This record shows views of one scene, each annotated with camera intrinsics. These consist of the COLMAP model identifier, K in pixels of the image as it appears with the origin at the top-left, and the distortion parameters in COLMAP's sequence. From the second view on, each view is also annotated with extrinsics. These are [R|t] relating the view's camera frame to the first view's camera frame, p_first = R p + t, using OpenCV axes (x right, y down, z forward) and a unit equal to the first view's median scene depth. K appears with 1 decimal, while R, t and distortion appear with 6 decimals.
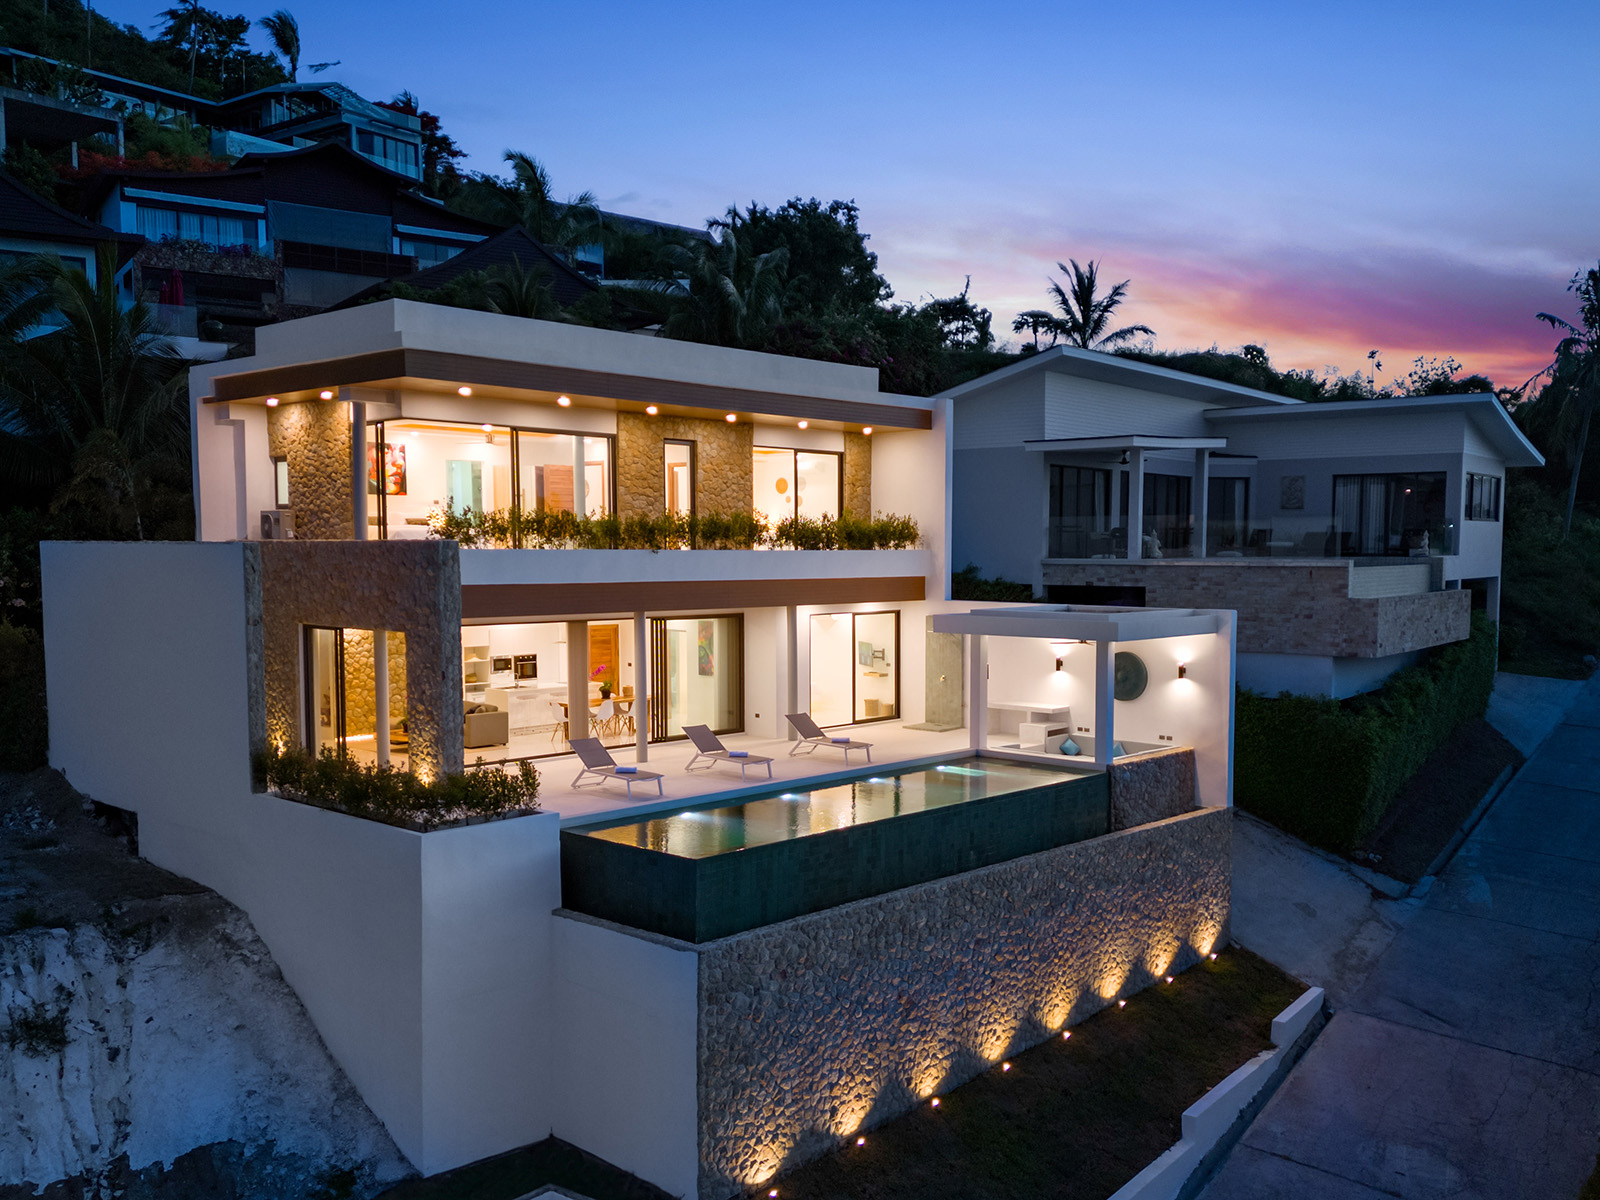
lens RADIAL K [[1389.7, 0, 843.1], [0, 1389.7, 663.3], [0, 0, 1]] dist [0.130348, -0.136521]
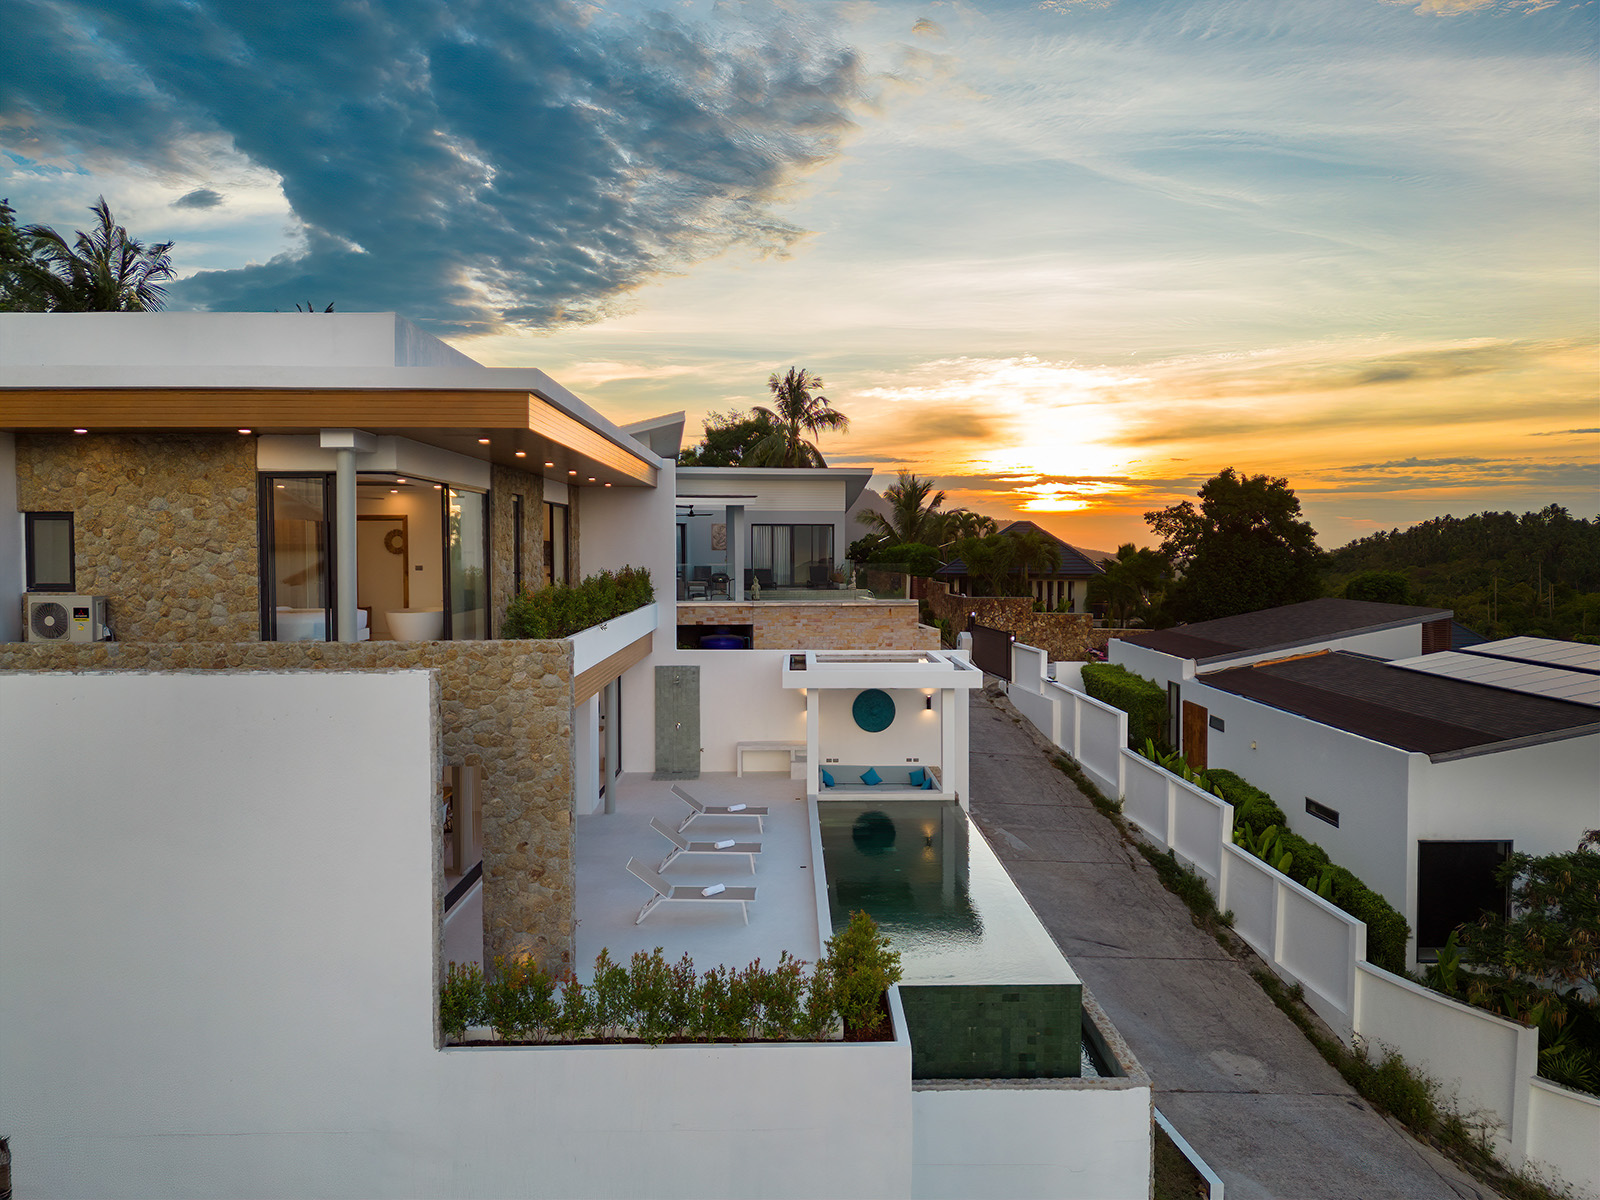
lens RADIAL K [[1129.8, 0, 800.0], [0, 1129.8, 600.0], [0, 0, 1]] dist [0.121731, 0.000246]
pose [[0.724599, -0.034523, 0.688305, -0.493959], [0.059623, 0.998140, -0.012704, -0.075202], [-0.686586, 0.050244, 0.725310, 0.361945]]
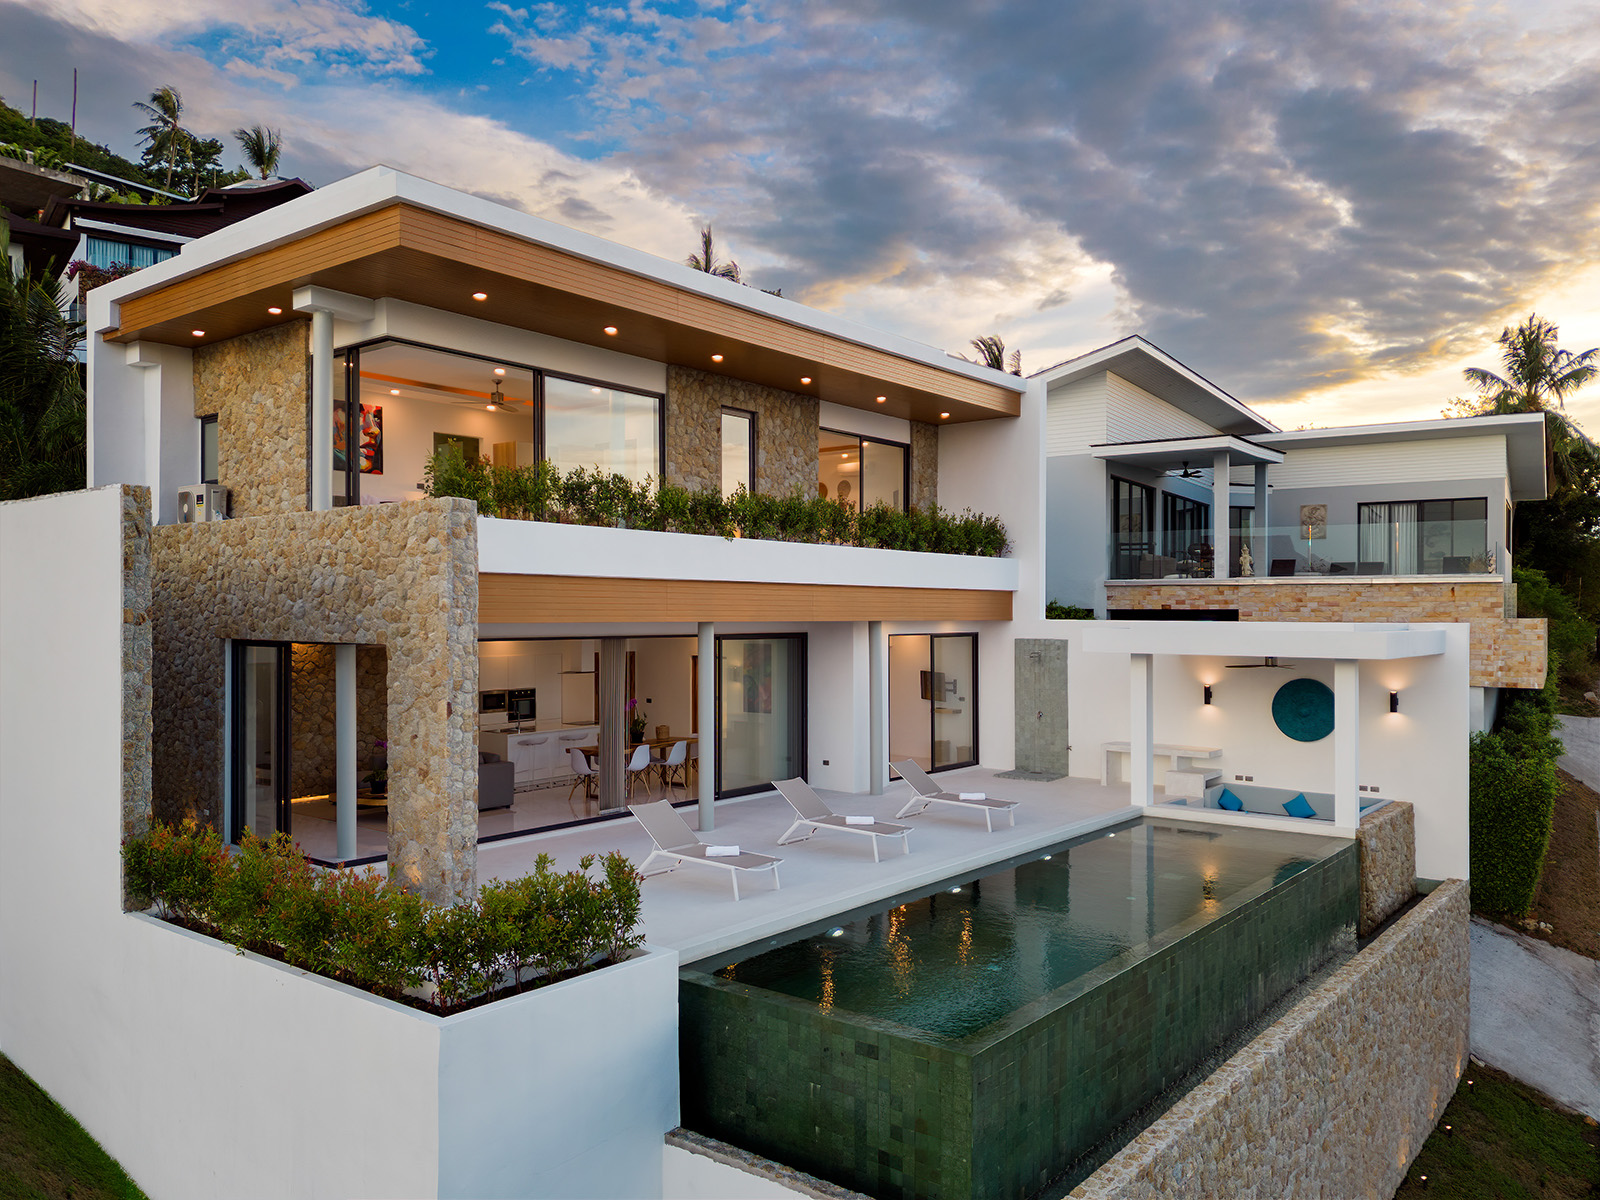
lens RADIAL K [[1163.6, 0, 805.8], [0, 1163.6, 620.2], [0, 0, 1]] dist [0.084564, -0.091452]
pose [[0.997442, -0.000816, 0.071476, -0.128579], [0.006382, 0.996958, -0.077676, 0.008712], [-0.071196, 0.077933, 0.994413, 0.362607]]
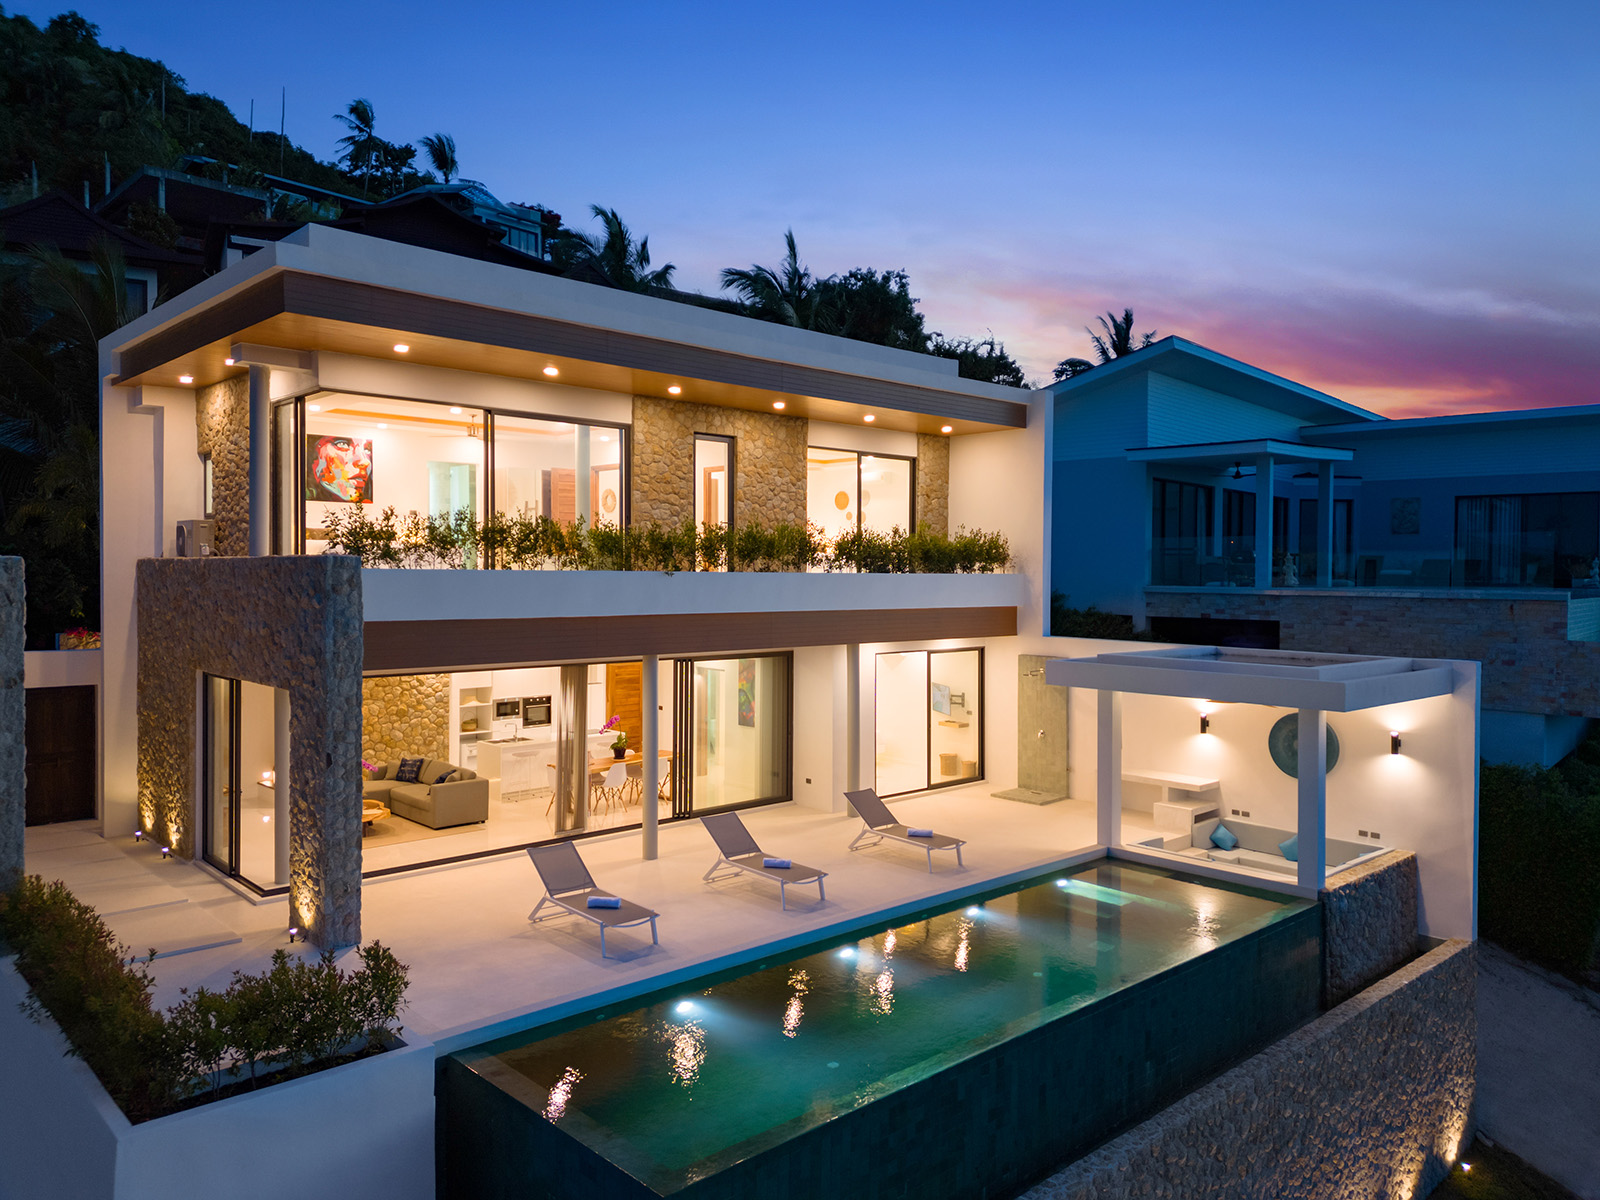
lens RADIAL K [[1120.3, 0, 808.0], [0, 1120.3, 592.0], [0, 0, 1]] dist [0.084822, -0.062530]
pose [[0.997371, 0.006942, -0.072131, -0.017830], [-0.011735, 0.997735, -0.066239, -0.029604], [0.071508, 0.066911, 0.995193, 0.381422]]
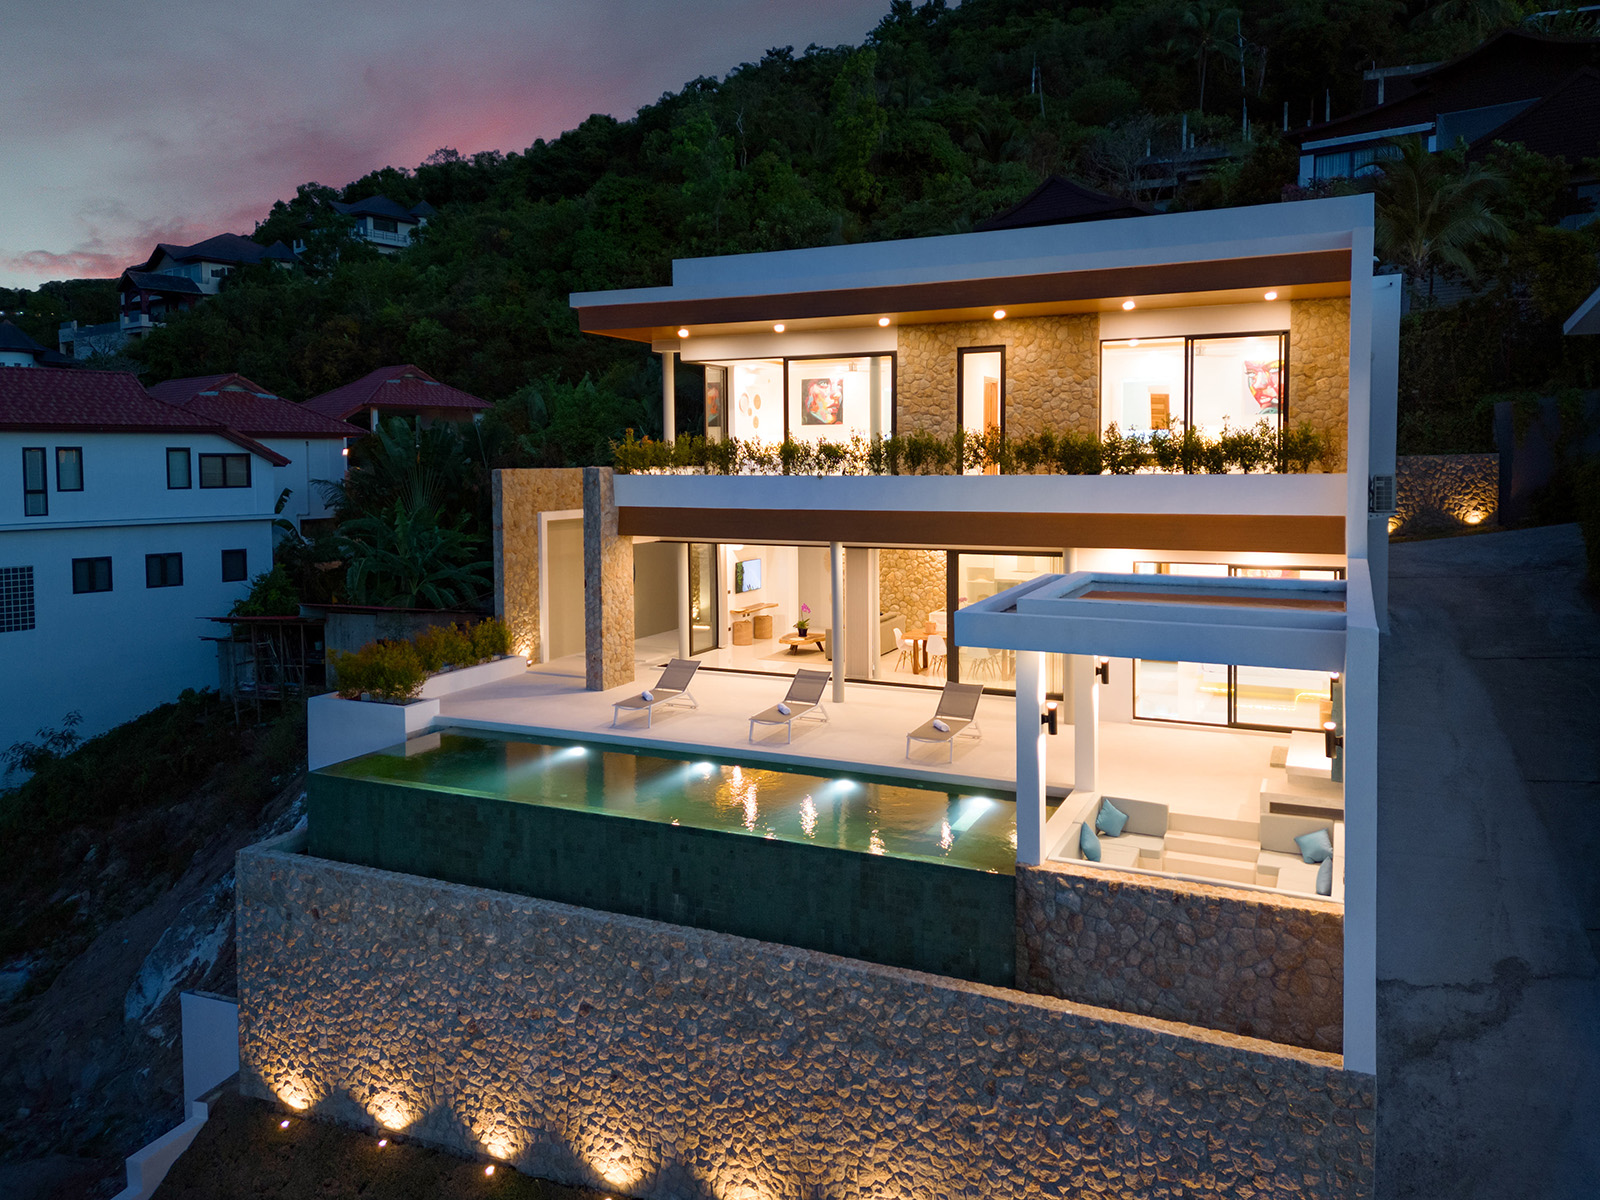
lens RADIAL K [[1167.9, 0, 801.9], [0, 1167.9, 517.2], [0, 0, 1]] dist [0.048537, -0.005328]
pose [[0.302292, 0.043679, -0.952214, 0.553233], [-0.069479, 0.997302, 0.023690, -0.065579], [0.950680, 0.058998, 0.304511, 0.692482]]
